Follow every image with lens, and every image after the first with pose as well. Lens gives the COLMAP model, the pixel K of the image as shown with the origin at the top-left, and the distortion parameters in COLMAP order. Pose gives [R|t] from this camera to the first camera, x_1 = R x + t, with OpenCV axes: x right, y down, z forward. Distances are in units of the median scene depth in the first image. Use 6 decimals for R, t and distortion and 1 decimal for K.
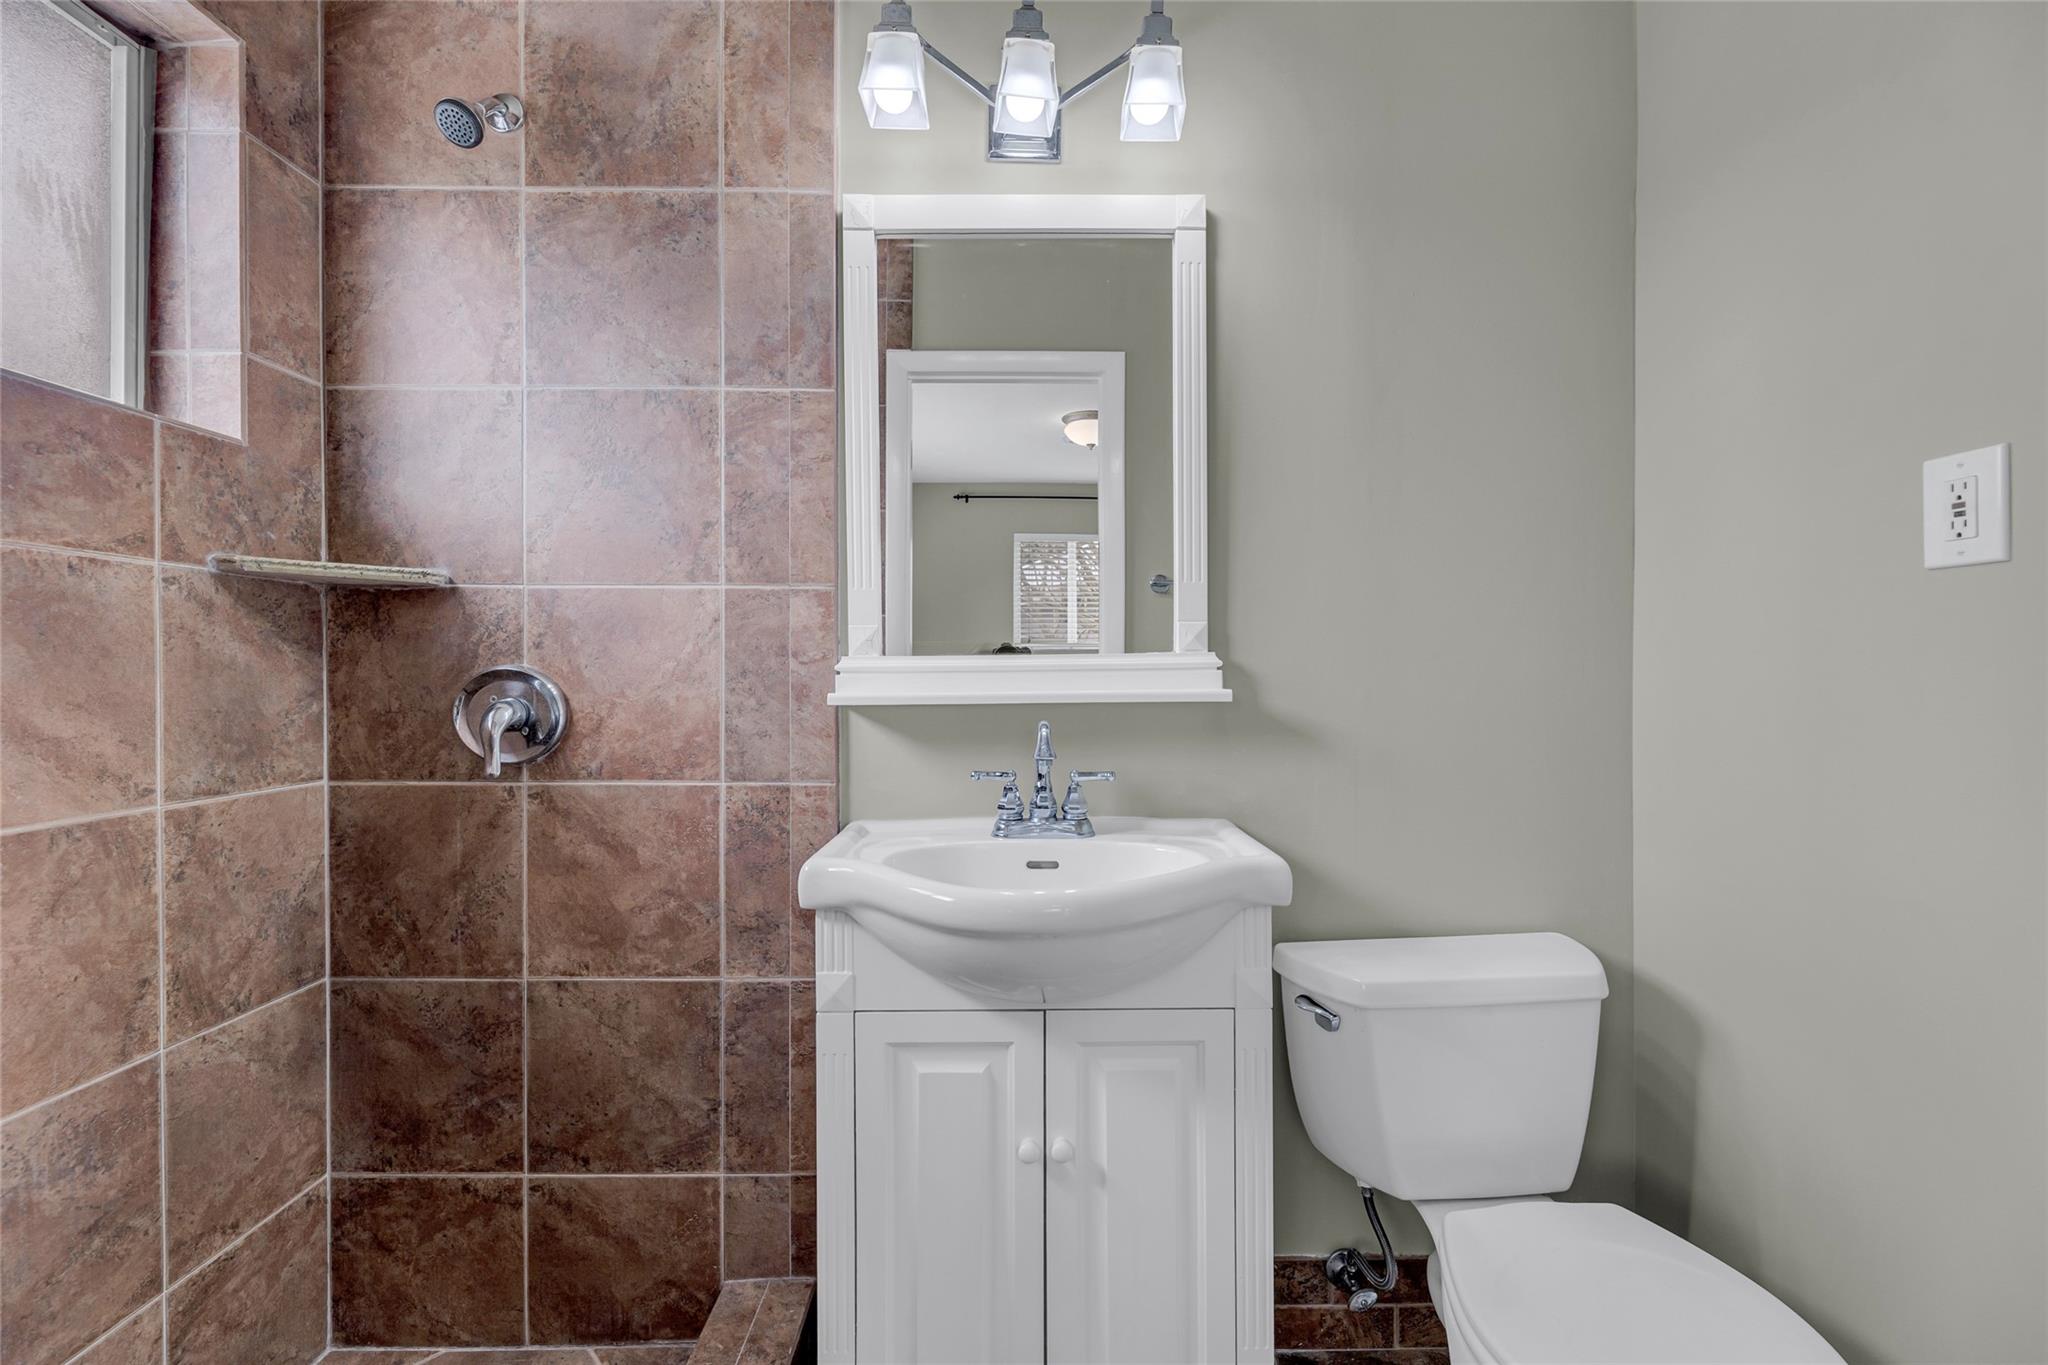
lens RADIAL K [[873.3, 0, 1050.9], [0, 873.3, 683.3], [0, 0, 1]] dist [0.000885, 0.000090]
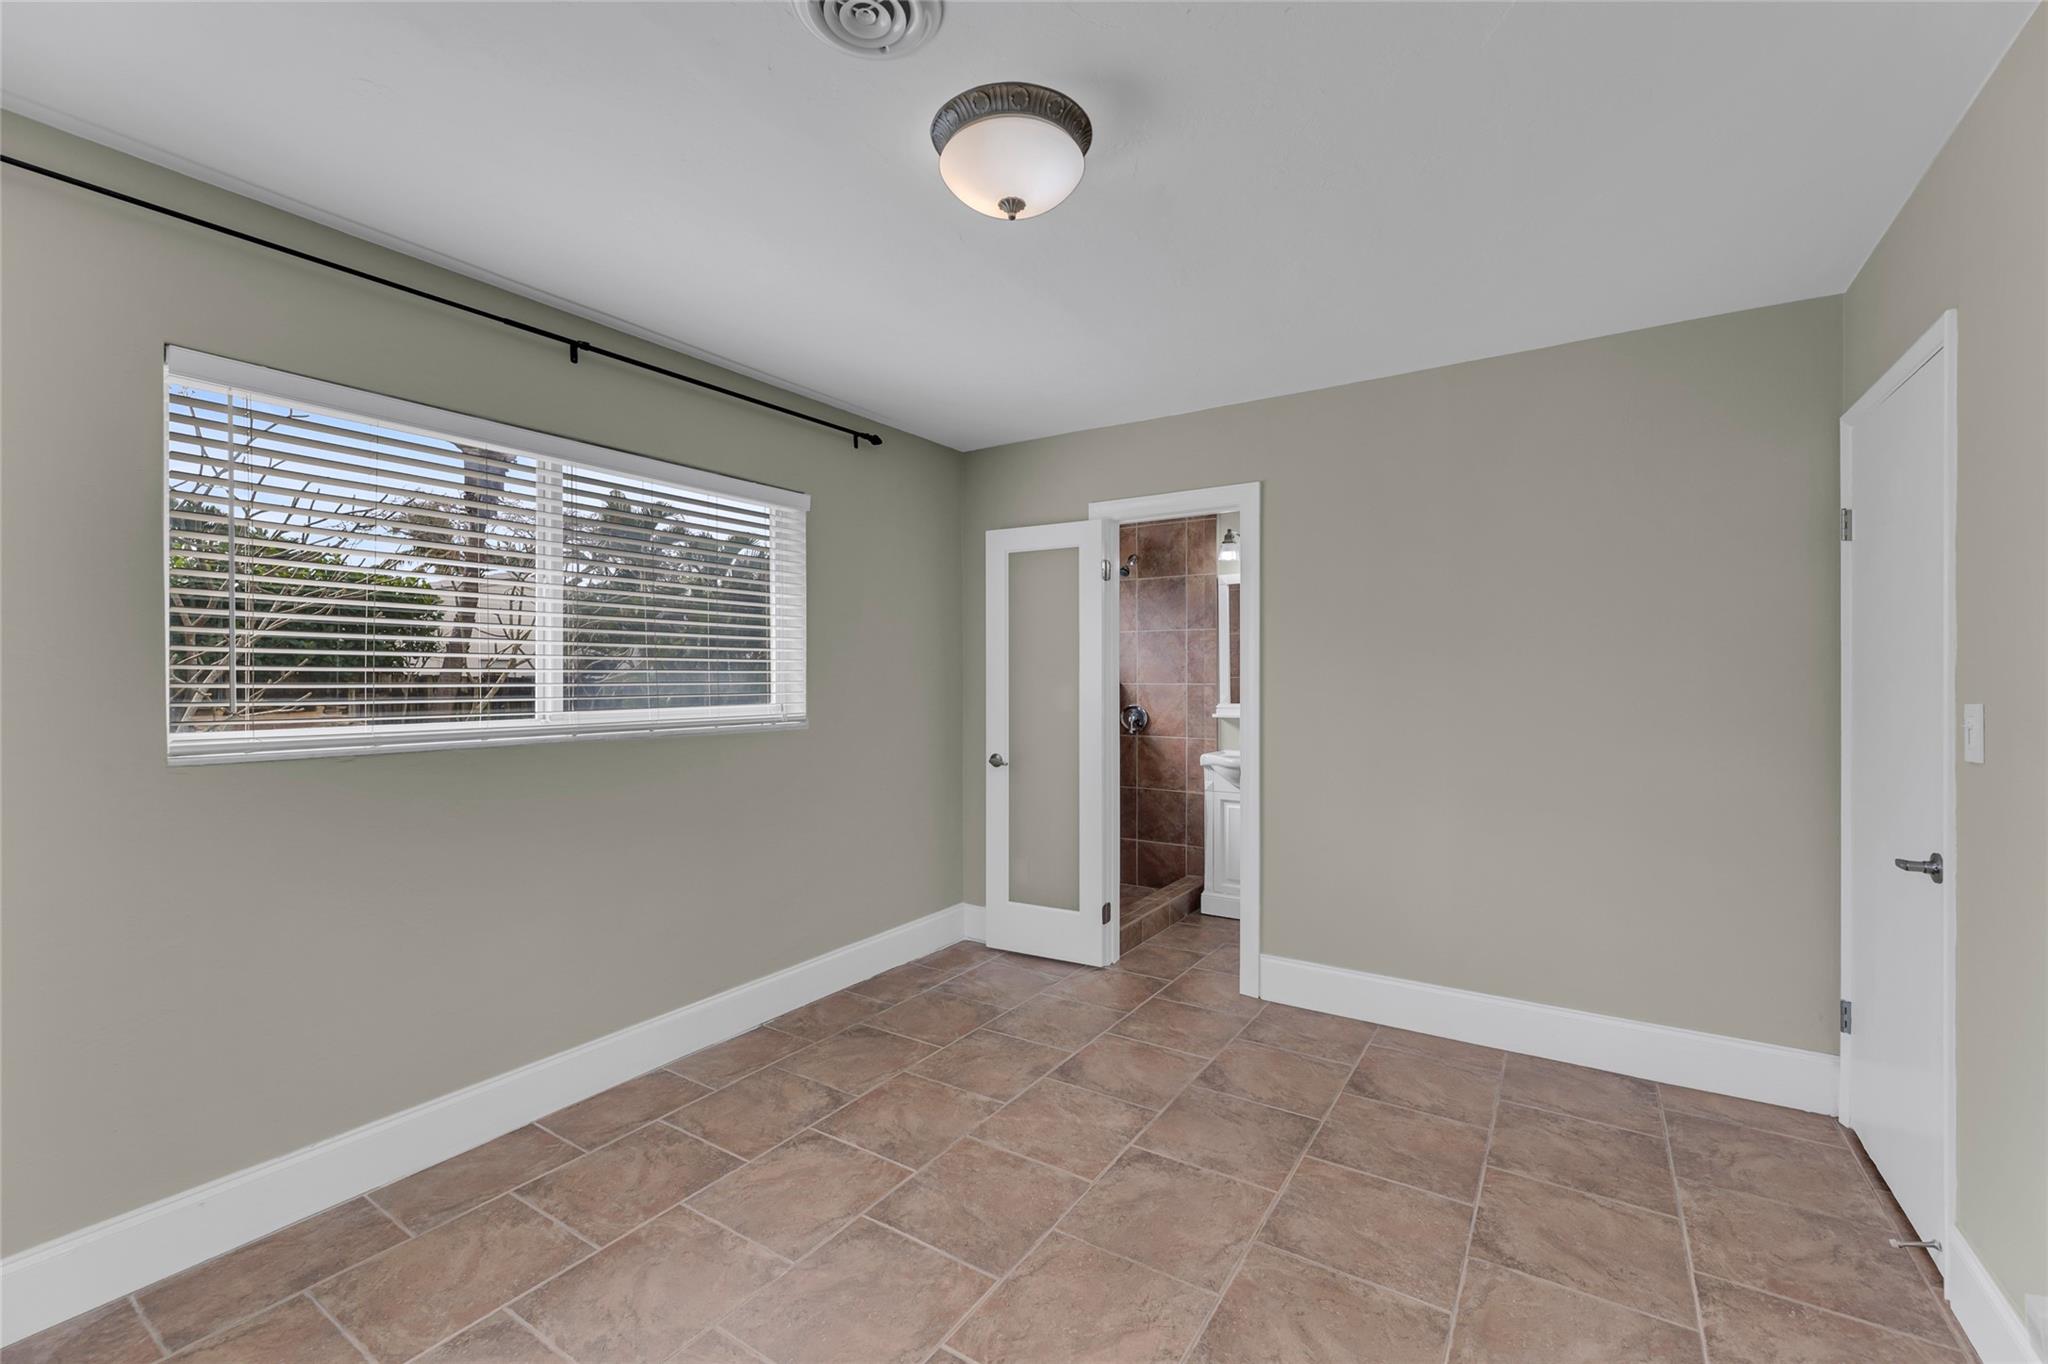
lens RADIAL K [[821.6, 0, 1028.7], [0, 821.6, 680.8], [0, 0, 1]] dist [0.000034, 0.000052]
pose [[0.829536, 0.000404, -0.558453, 0.994077], [-0.000245, 1.000000, 0.000358, -0.126989], [0.558453, -0.000160, 0.829536, -2.216094]]
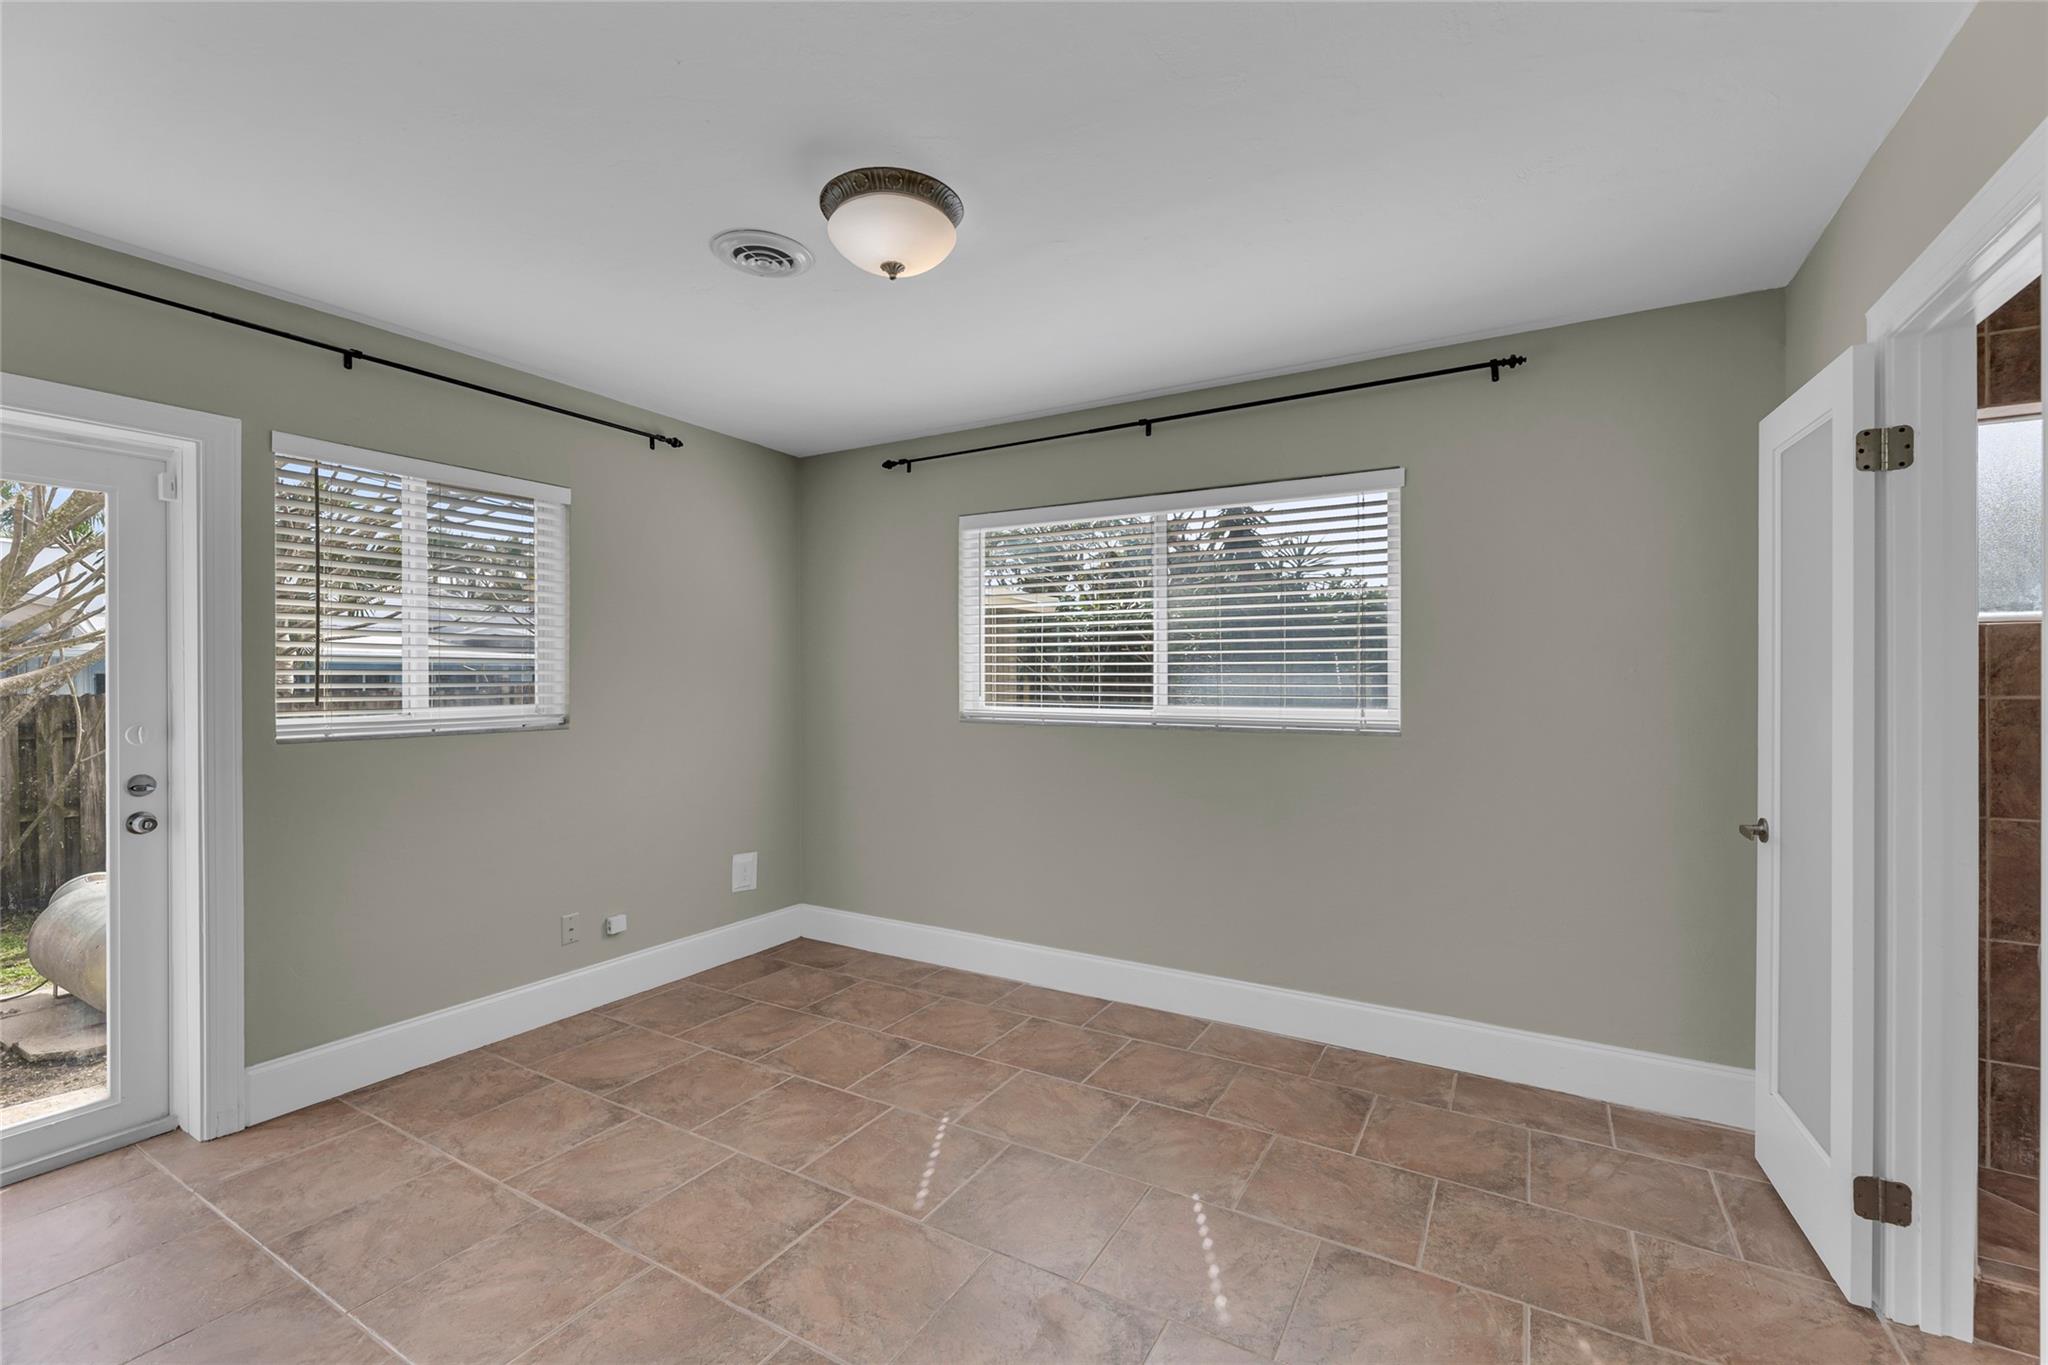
lens RADIAL K [[885.3, 0, 1090.1], [0, 885.3, 675.1], [0, 0, 1]] dist [0.000358, 0.000011]
pose [[-0.484233, -0.002749, -0.874935, 1.407485], [-0.004948, 0.999988, -0.000403, -0.141814], [0.874925, 0.004134, -0.484241, -0.366343]]
